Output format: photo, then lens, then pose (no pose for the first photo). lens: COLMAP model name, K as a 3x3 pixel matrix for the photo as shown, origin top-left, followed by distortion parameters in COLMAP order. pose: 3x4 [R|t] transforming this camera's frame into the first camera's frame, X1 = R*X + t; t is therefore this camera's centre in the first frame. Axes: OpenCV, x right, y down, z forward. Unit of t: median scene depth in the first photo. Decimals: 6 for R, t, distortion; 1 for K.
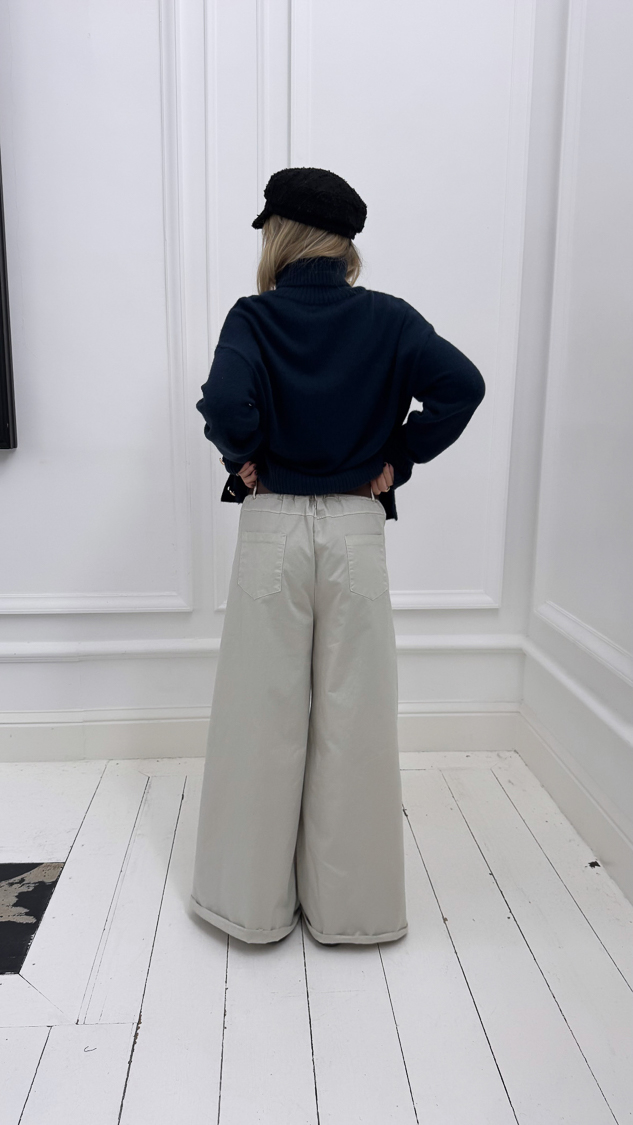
lens RADIAL K [[804.9, 0, 302.4], [0, 804.9, 547.1], [0, 0, 1]] dist [-0.000969, -0.000191]
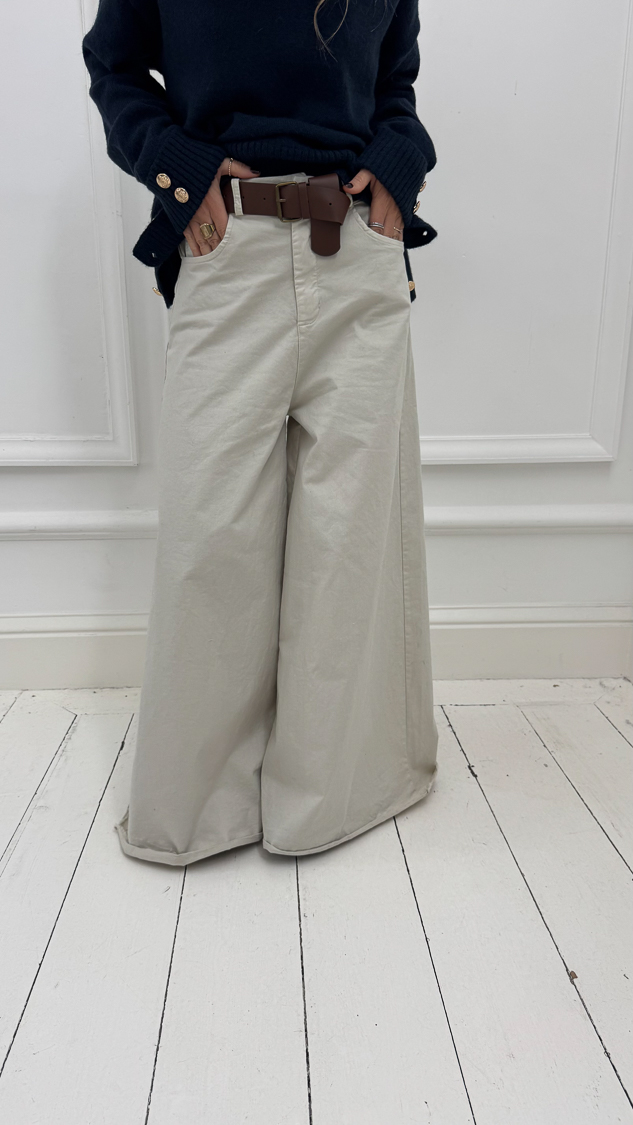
lens RADIAL K [[792.1, 0, 297.8], [0, 792.1, 585.8], [0, 0, 1]] dist [0.001027, -0.003651]
pose [[0.999749, -0.002594, -0.022265, 0.005366], [0.005155, 0.993265, 0.115751, 0.104670], [0.021814, -0.115837, 0.993029, 0.366651]]
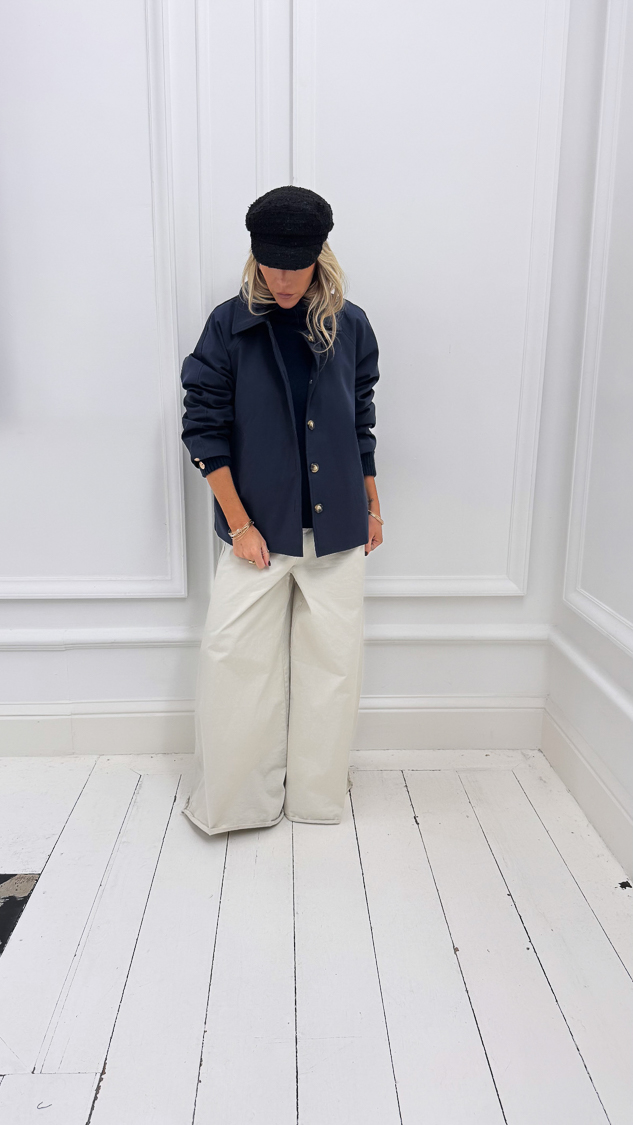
lens RADIAL K [[801.3, 0, 308.6], [0, 801.3, 559.1], [0, 0, 1]] dist [0.000044, -0.004014]
pose [[0.999627, 0.005737, -0.026697, 0.025564], [-0.004413, 0.998768, 0.049420, -0.009219], [0.026948, -0.049284, 0.998421, 0.094757]]
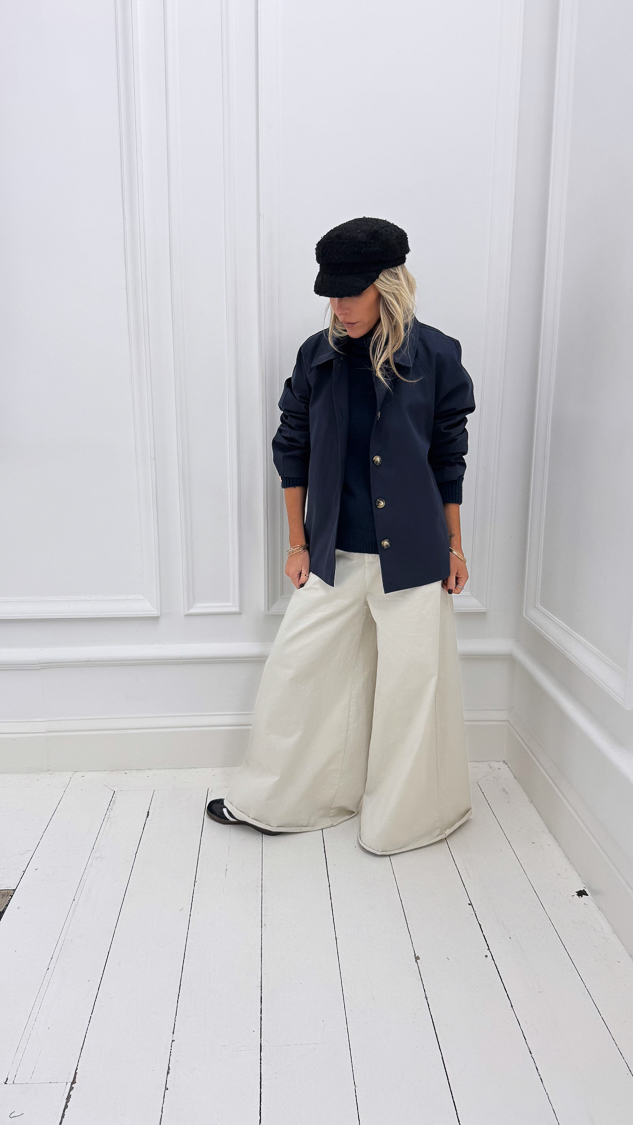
lens RADIAL K [[804.9, 0, 302.4], [0, 804.9, 547.1], [0, 0, 1]] dist [-0.000969, -0.000191]
pose [[0.999928, -0.001820, -0.011823, 0.041653], [0.002096, 0.999724, 0.023389, -0.022902], [0.011777, -0.023412, 0.999657, 0.061495]]
